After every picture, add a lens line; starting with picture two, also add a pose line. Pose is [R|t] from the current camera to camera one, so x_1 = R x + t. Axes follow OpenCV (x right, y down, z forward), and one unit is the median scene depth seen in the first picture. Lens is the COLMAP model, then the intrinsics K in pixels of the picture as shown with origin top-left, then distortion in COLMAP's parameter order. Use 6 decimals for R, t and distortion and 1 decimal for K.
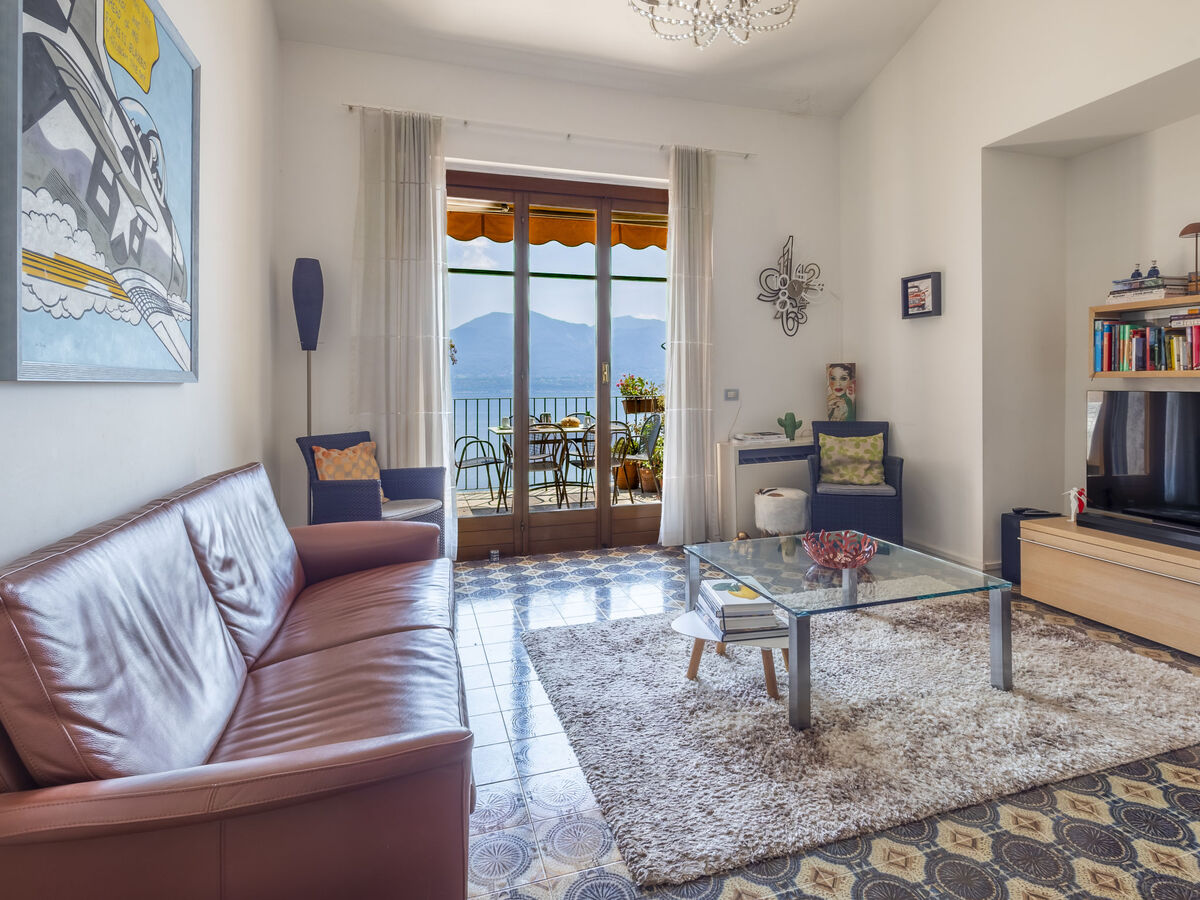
lens RADIAL K [[631.3, 0, 567.9], [0, 631.3, 380.6], [0, 0, 1]] dist [0.011655, -0.005570]
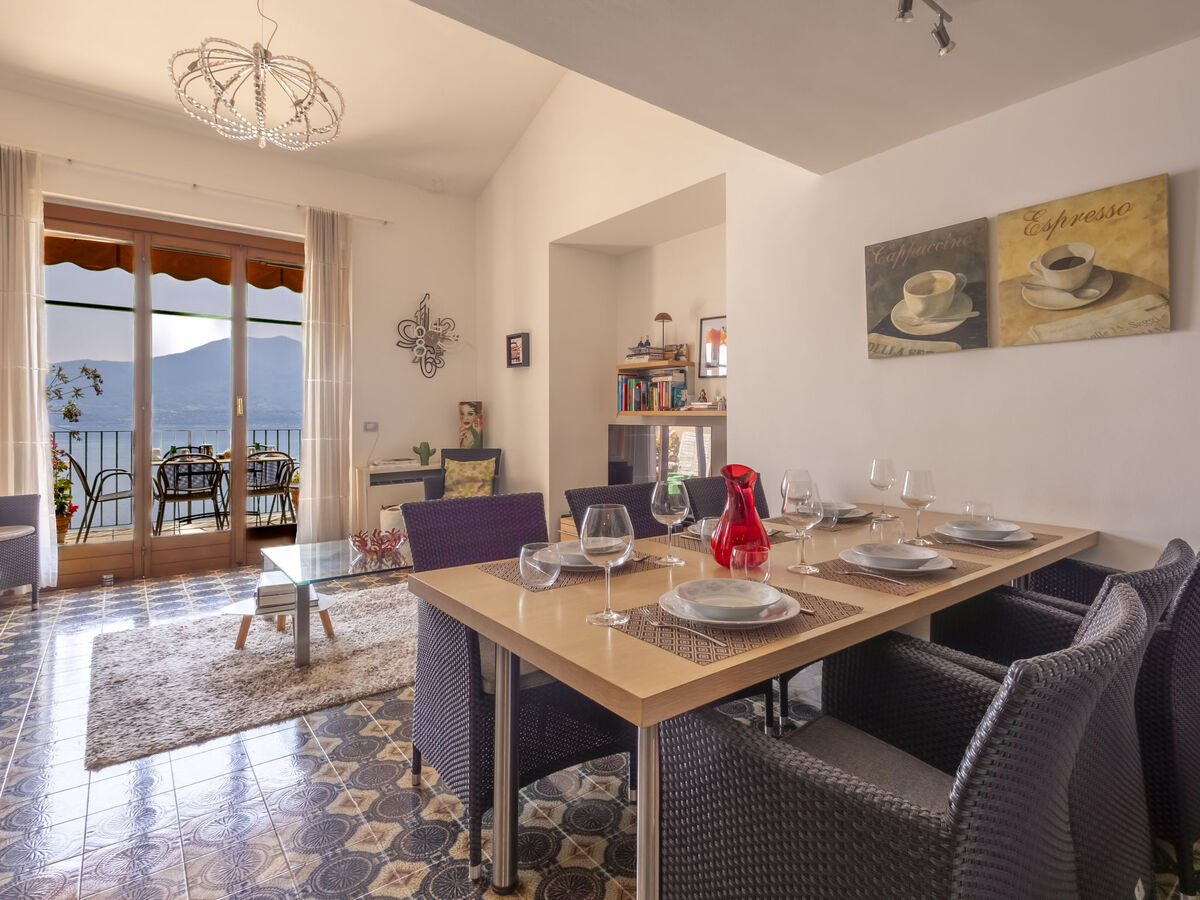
lens RADIAL K [[631.3, 0, 585.0], [0, 631.3, 420.9], [0, 0, 1]] dist [0.011655, -0.005570]
pose [[0.926042, 0.008552, 0.377323, 0.199195], [-0.011164, 0.999926, 0.004735, 0.001966], [-0.377254, -0.008598, 0.926070, -0.239189]]
